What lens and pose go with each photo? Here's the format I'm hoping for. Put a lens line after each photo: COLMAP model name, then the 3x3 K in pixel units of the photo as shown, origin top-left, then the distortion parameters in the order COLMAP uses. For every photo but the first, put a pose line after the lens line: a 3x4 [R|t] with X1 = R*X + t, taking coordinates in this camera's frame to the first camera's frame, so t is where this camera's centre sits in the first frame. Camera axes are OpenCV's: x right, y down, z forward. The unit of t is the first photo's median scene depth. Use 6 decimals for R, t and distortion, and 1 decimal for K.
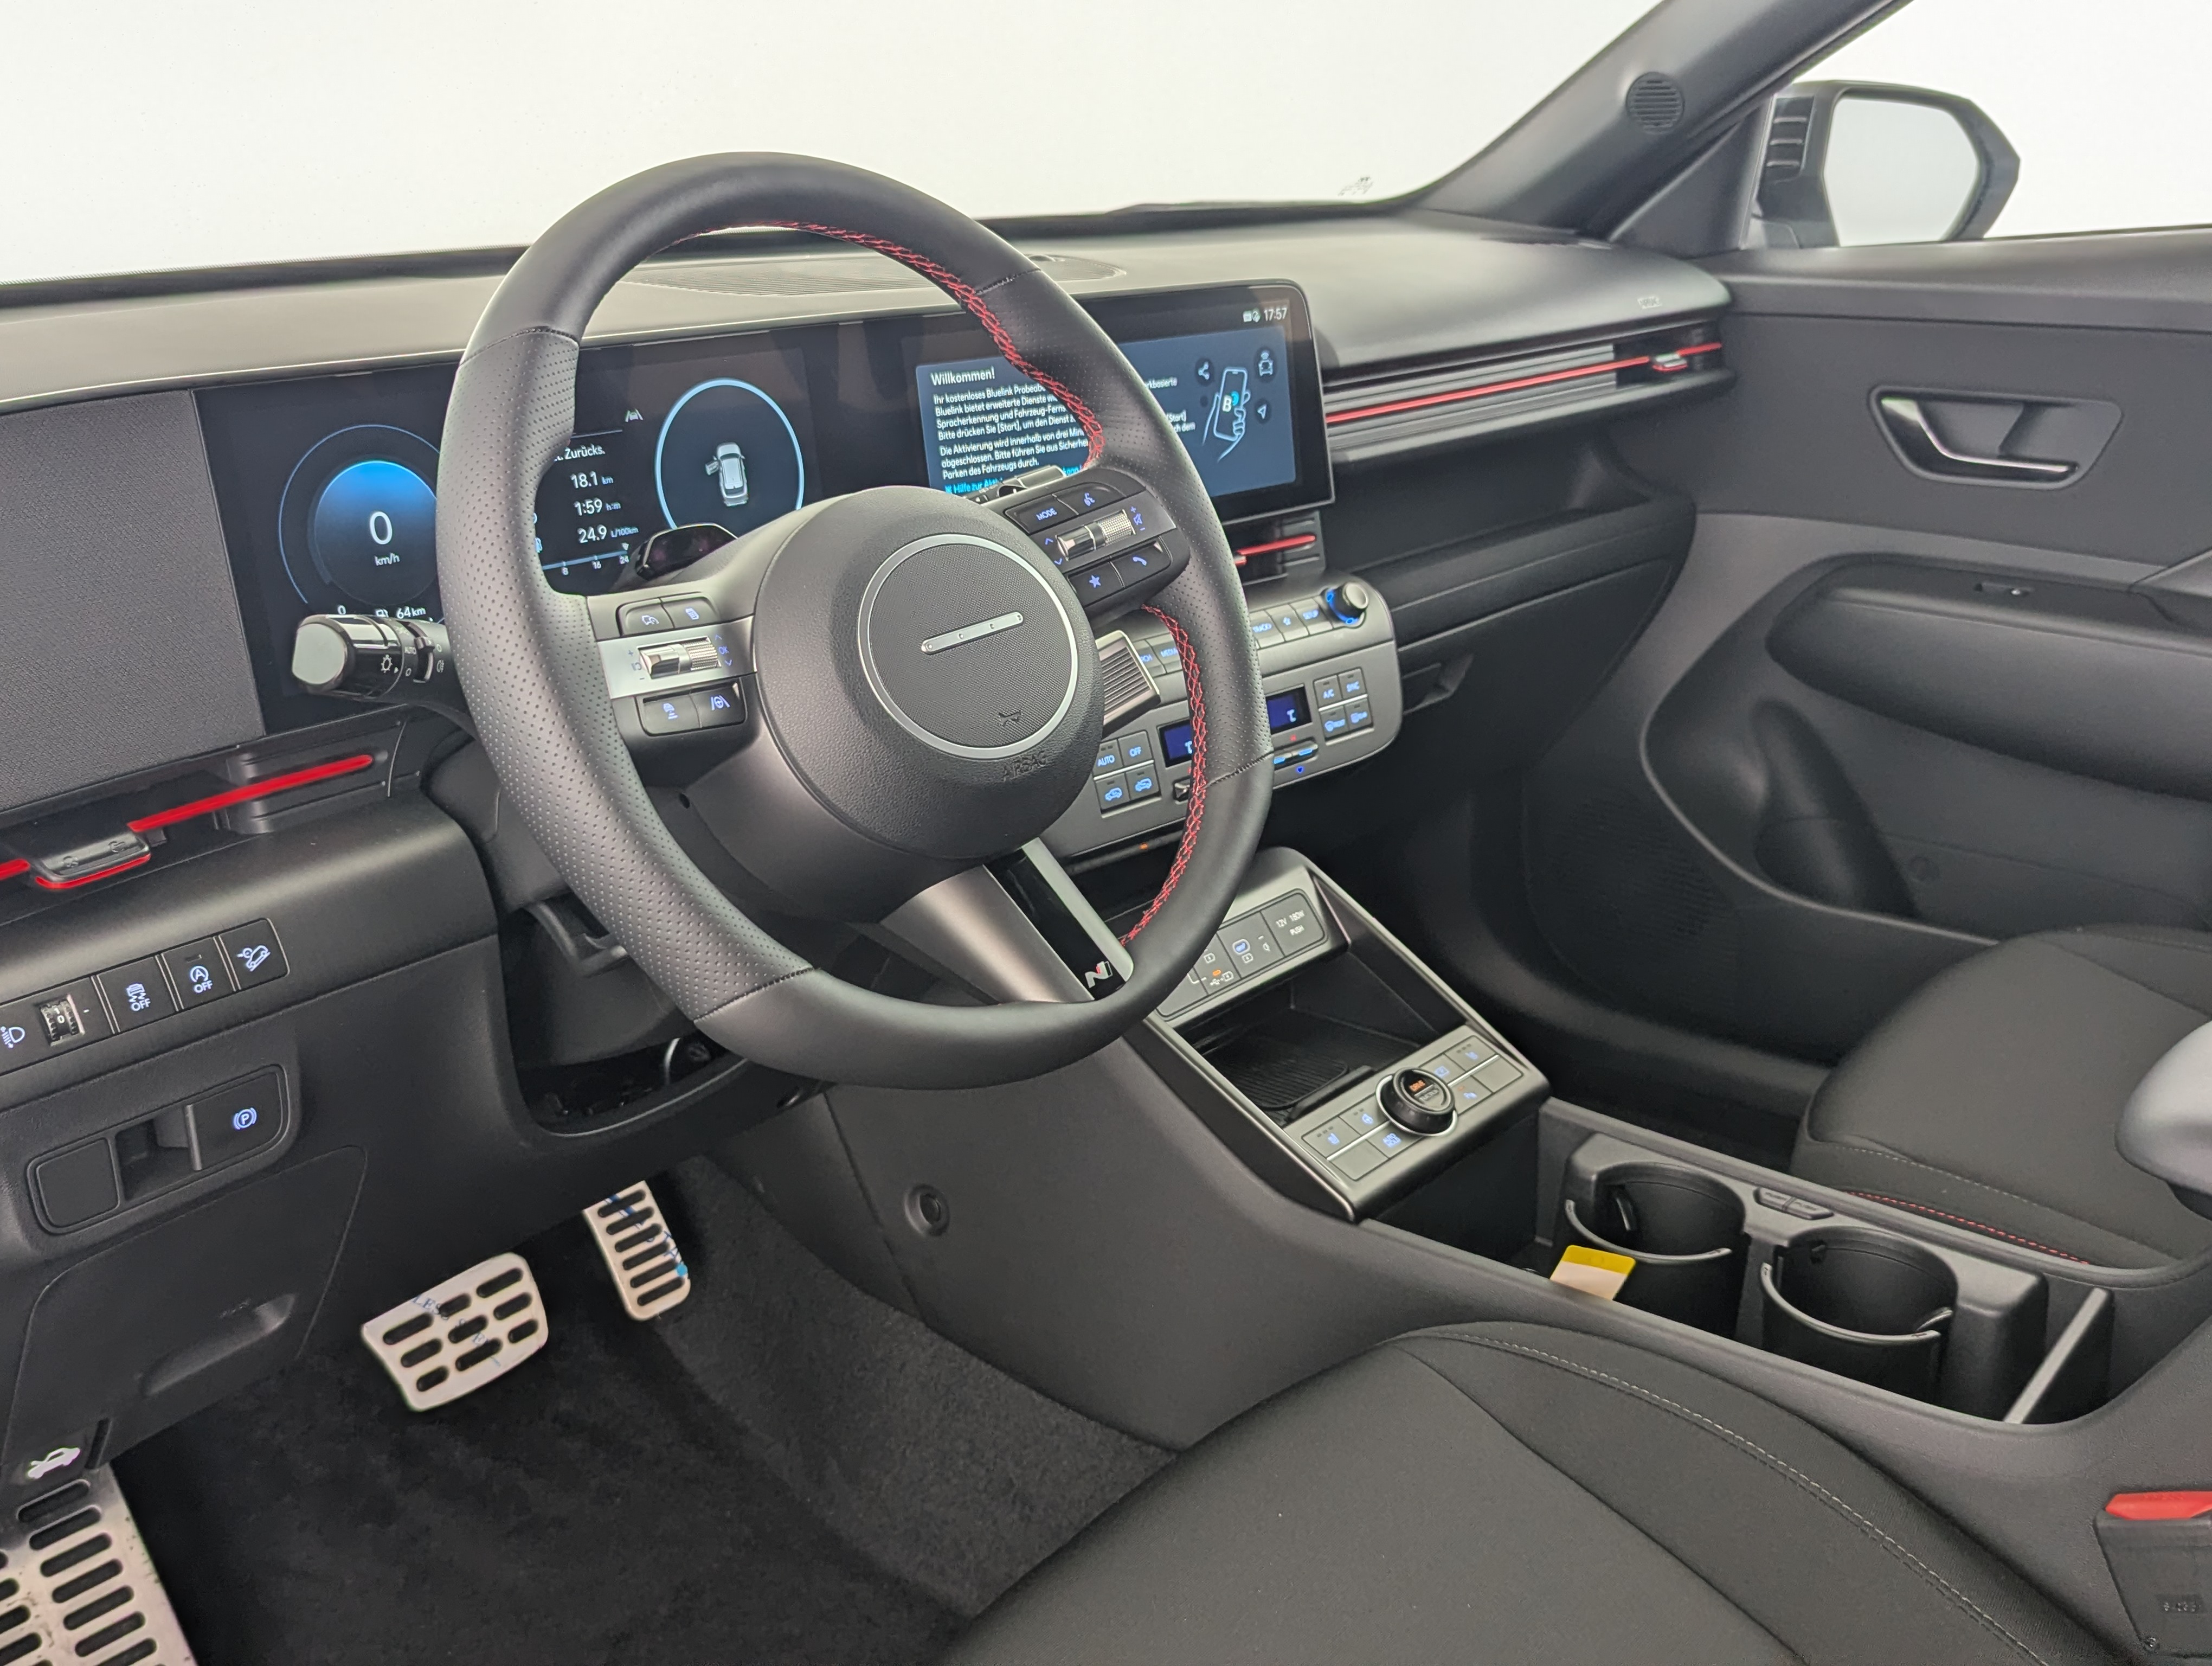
lens RADIAL K [[2056.1, 0, 1118.3], [0, 2056.1, 819.3], [0, 0, 1]] dist [0.020780, 0.000000]
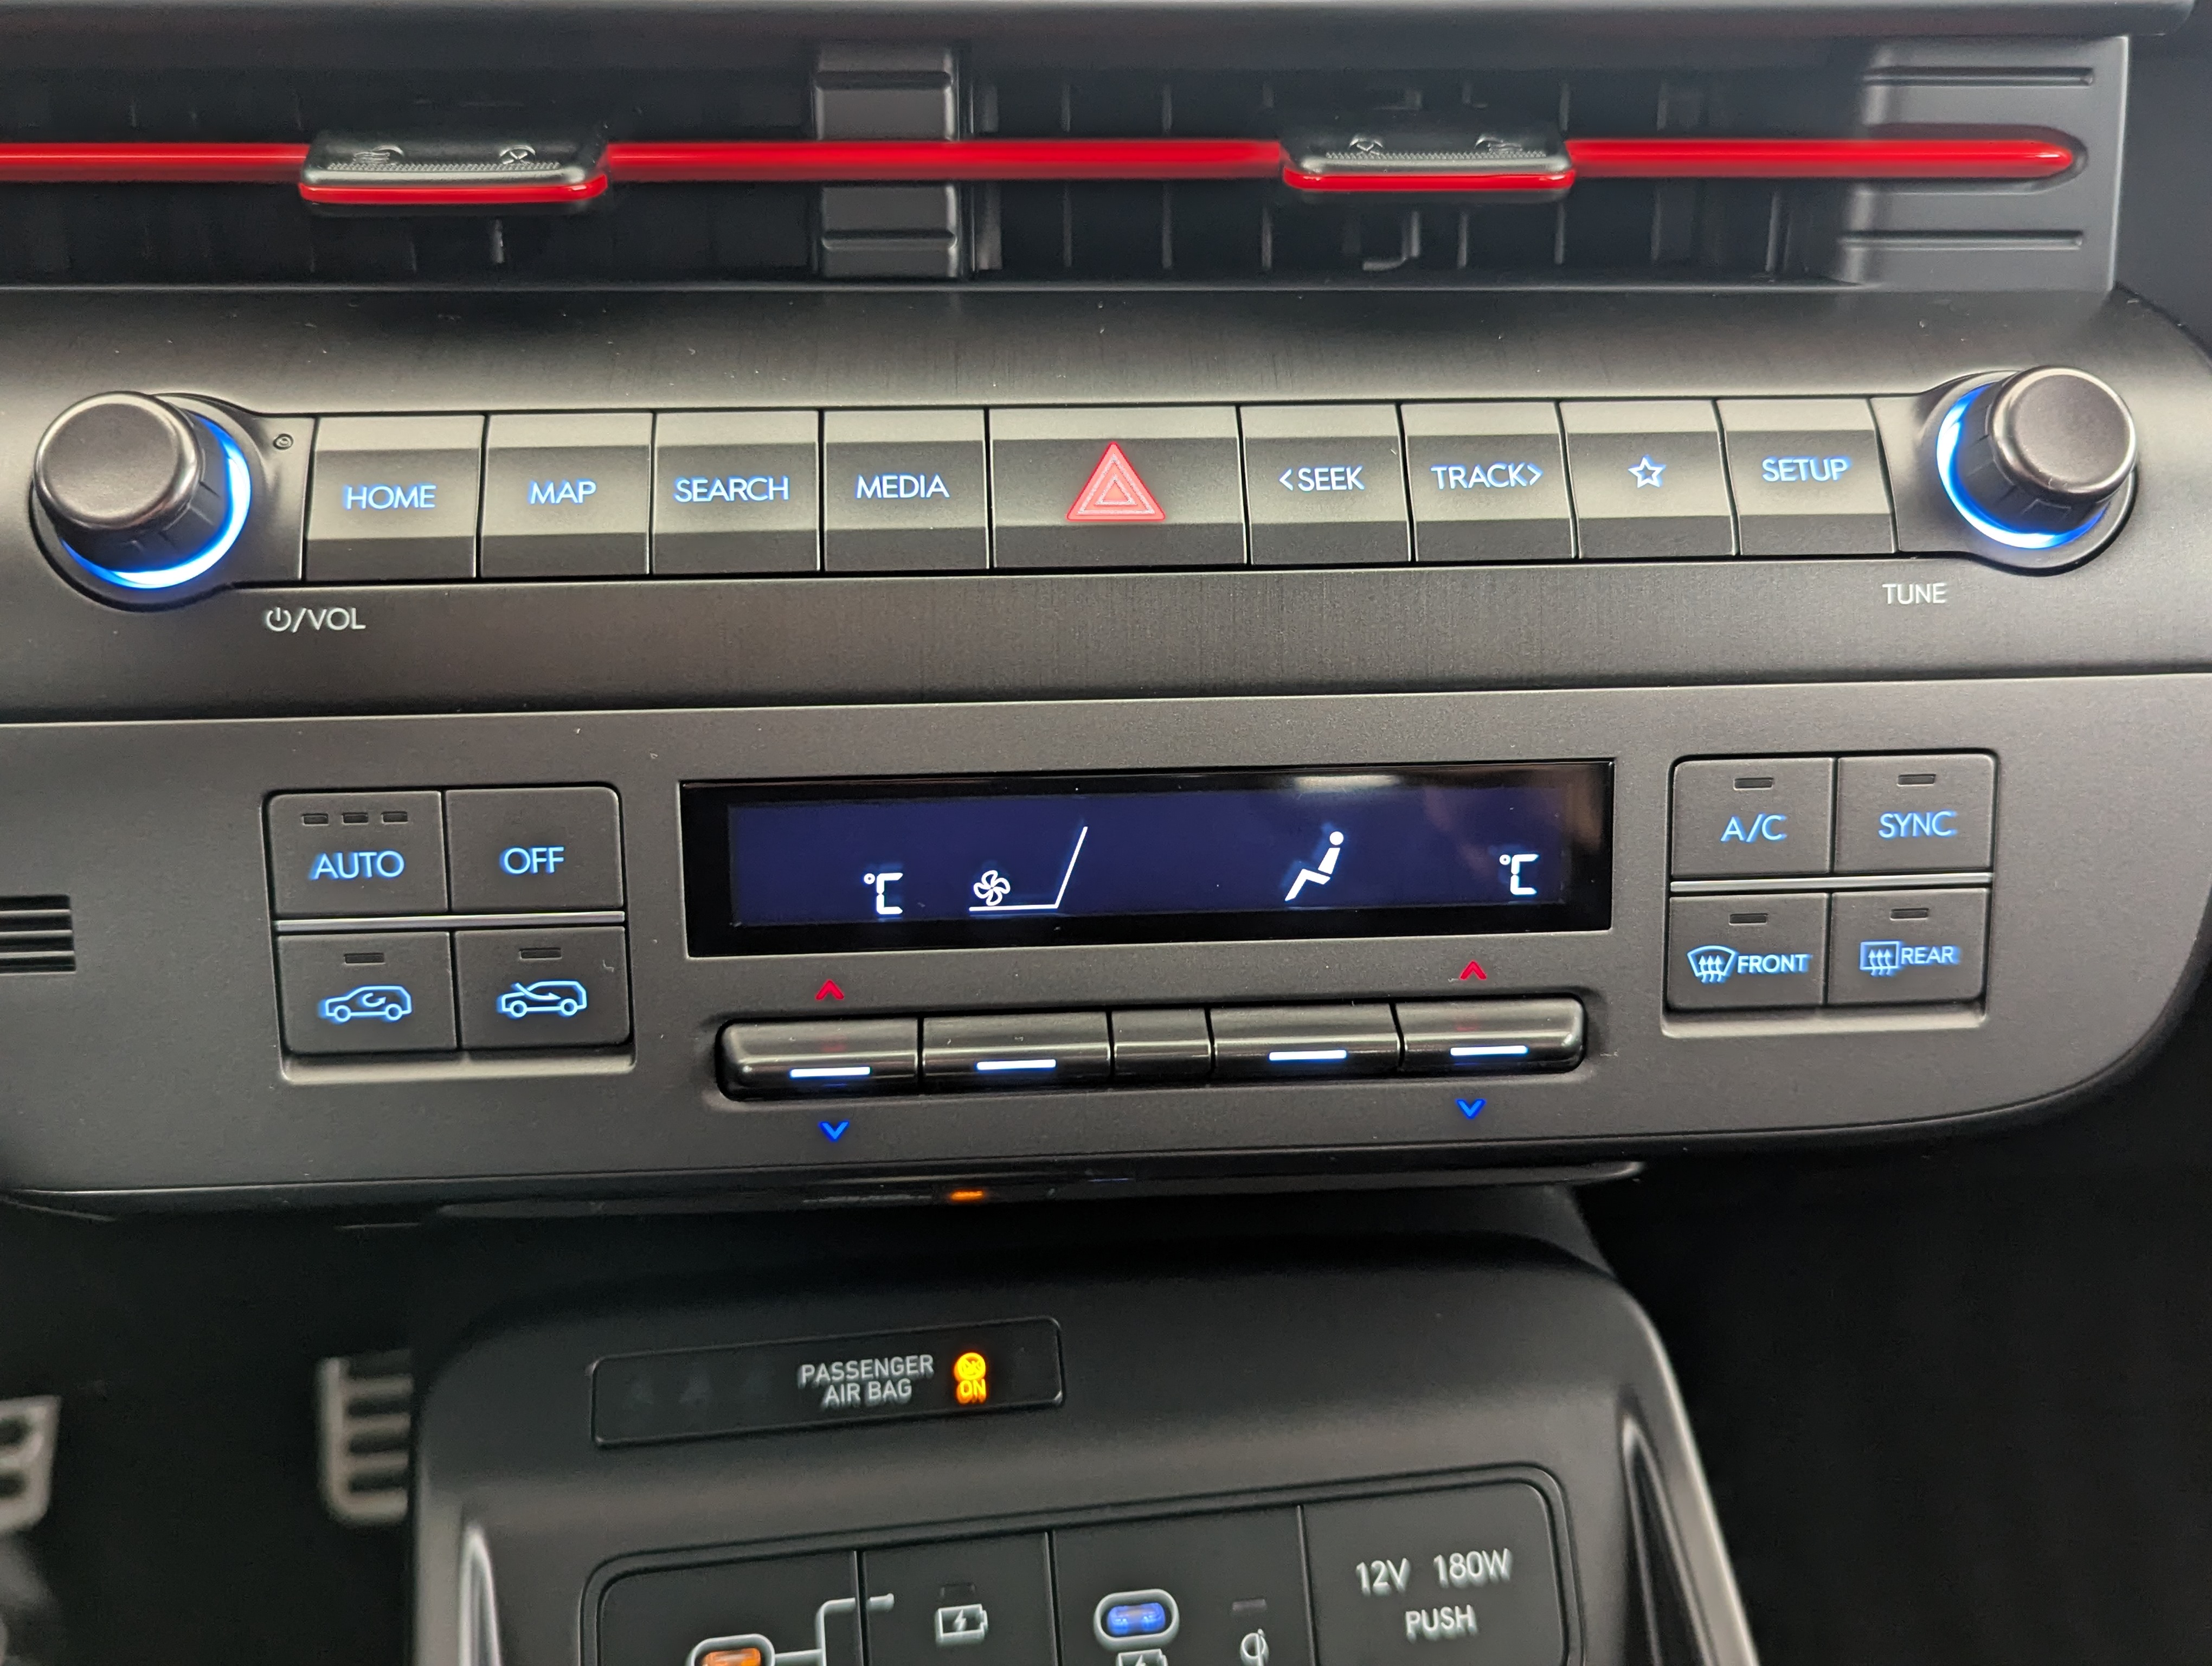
lens RADIAL K [[2056.1, 0, 1100.4], [0, 2056.1, 819.1], [0, 0, 1]] dist [0.020780, 0.000000]
pose [[0.749453, 0.309582, -0.585217, 0.204495], [-0.217398, 0.949999, 0.224144, -0.109546], [0.625346, -0.040761, 0.779282, 0.880490]]
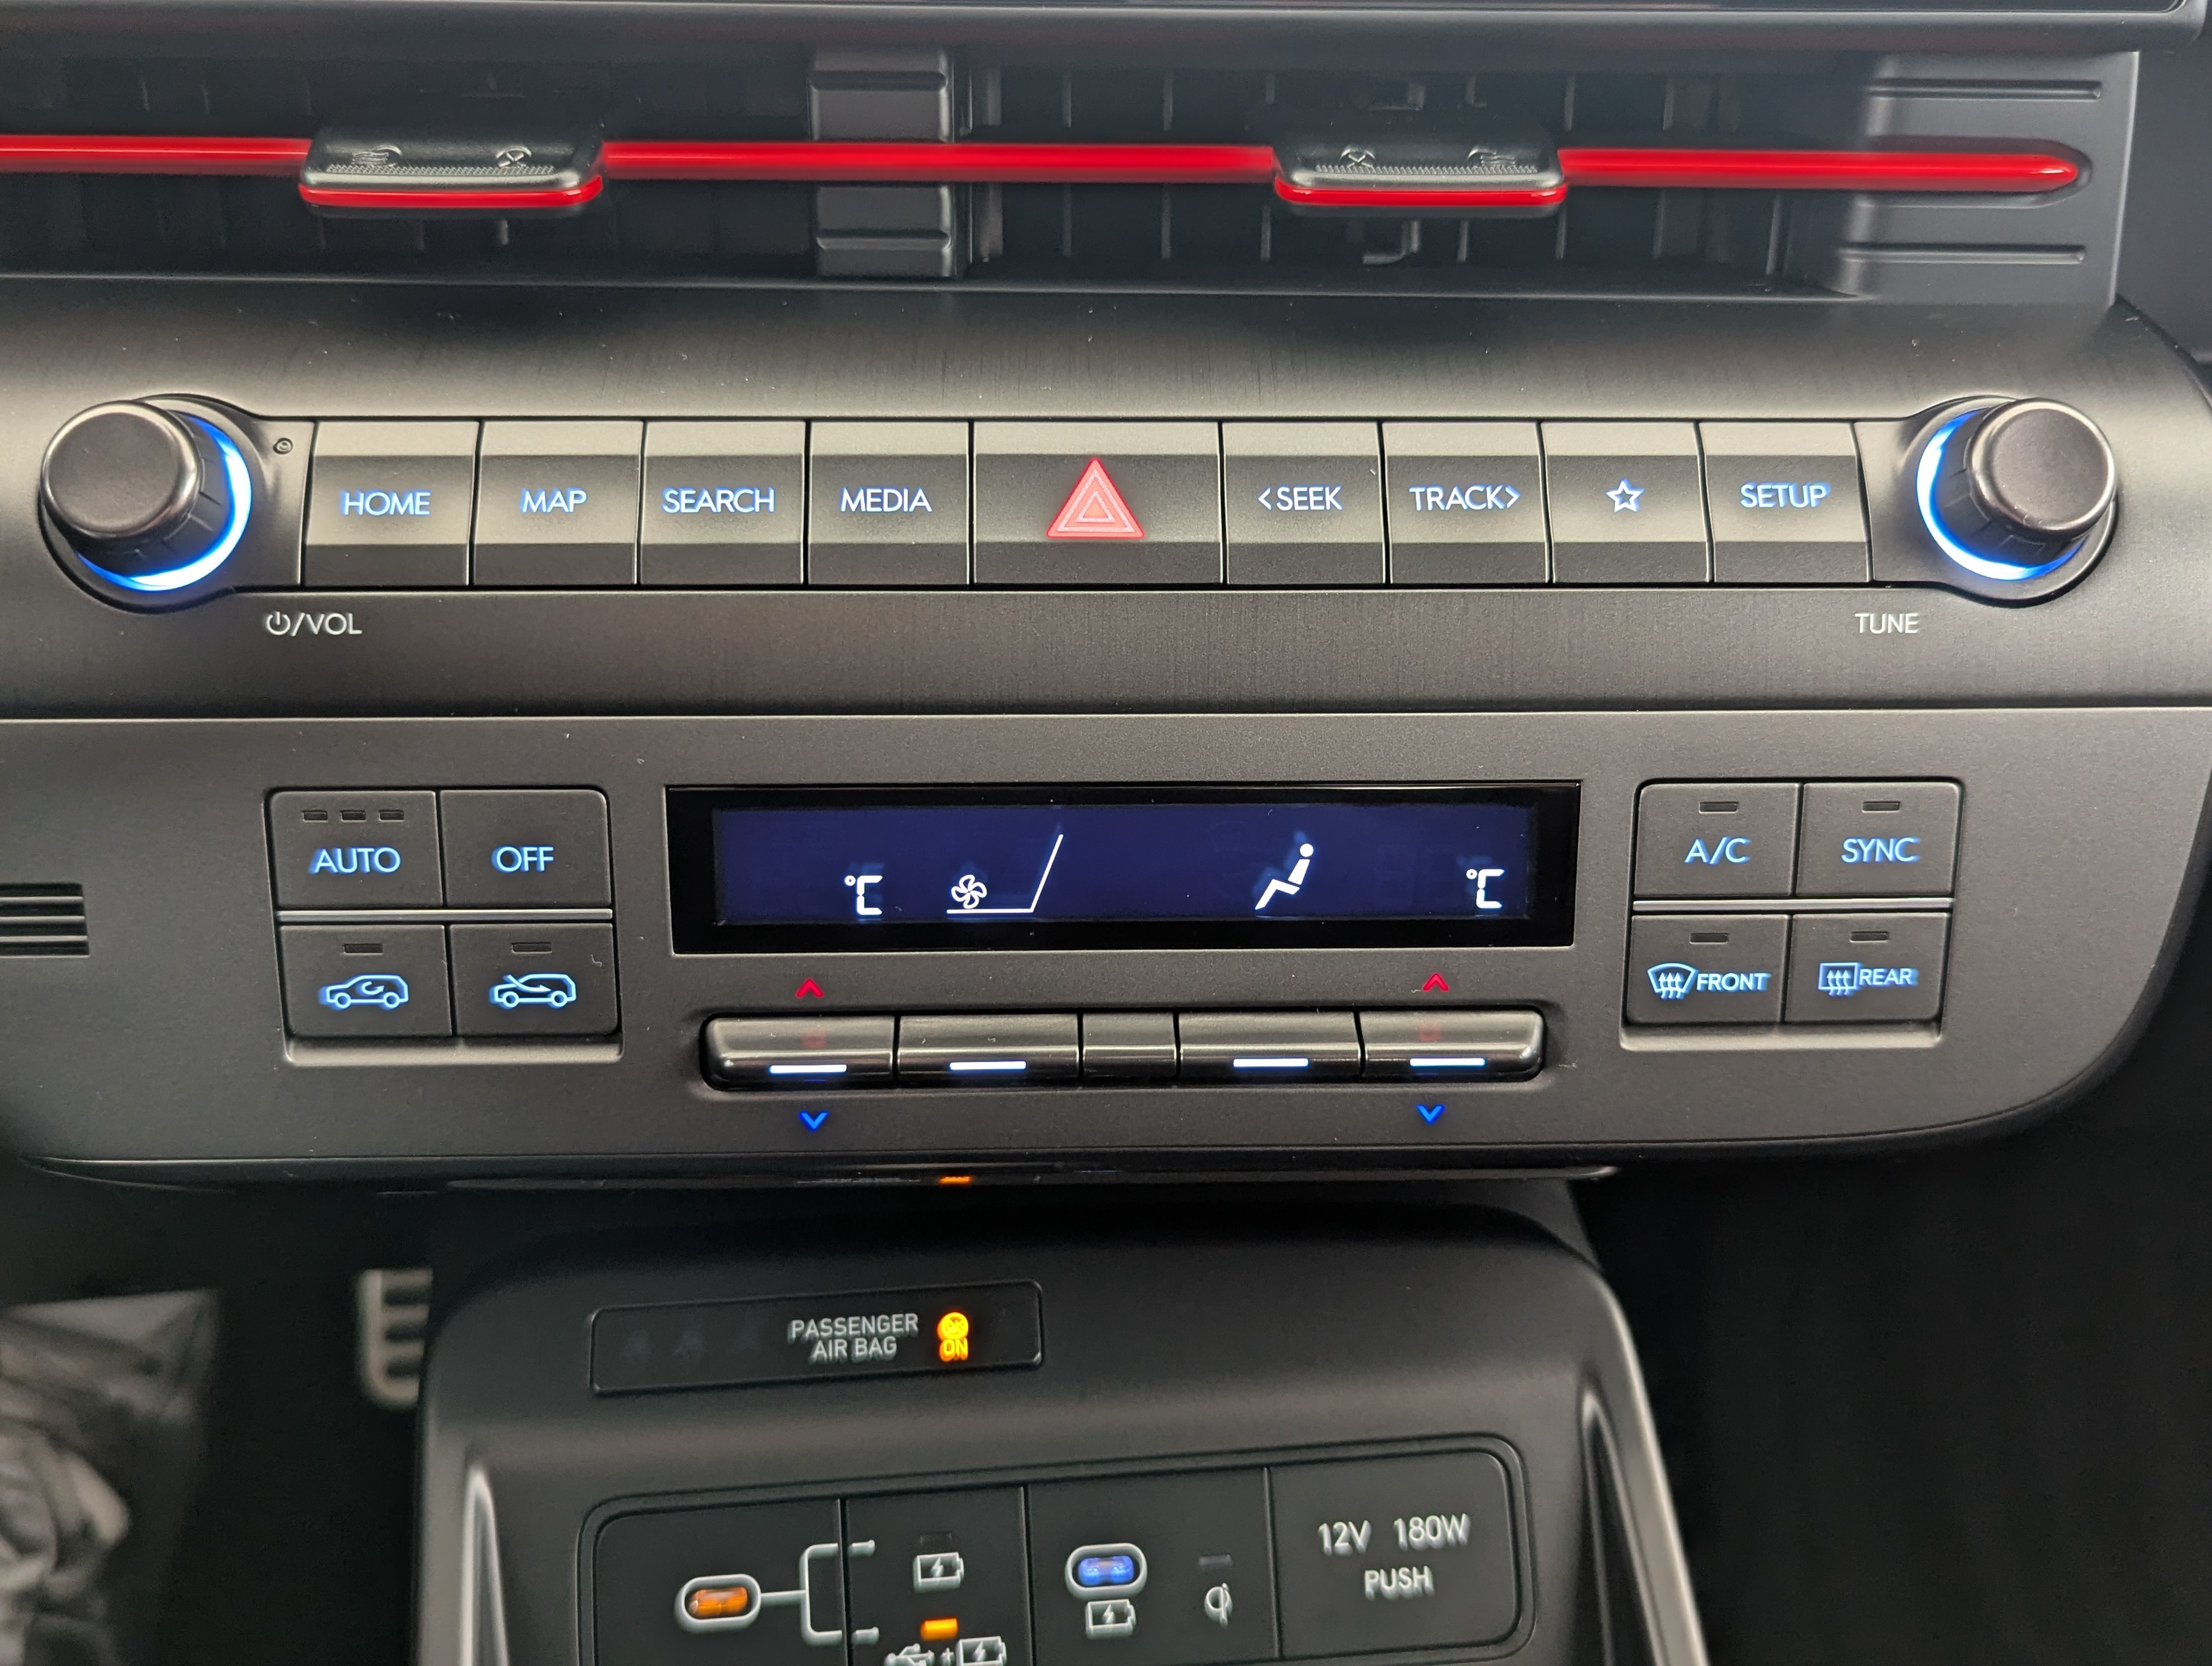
lens RADIAL K [[2056.1, 0, 1099.6], [0, 2056.1, 824.9], [0, 0, 1]] dist [0.020780, 0.000000]
pose [[0.726569, 0.364260, -0.582590, 0.209689], [-0.231524, 0.928113, 0.291553, -0.129759], [0.646911, -0.076950, 0.758673, 0.882919]]
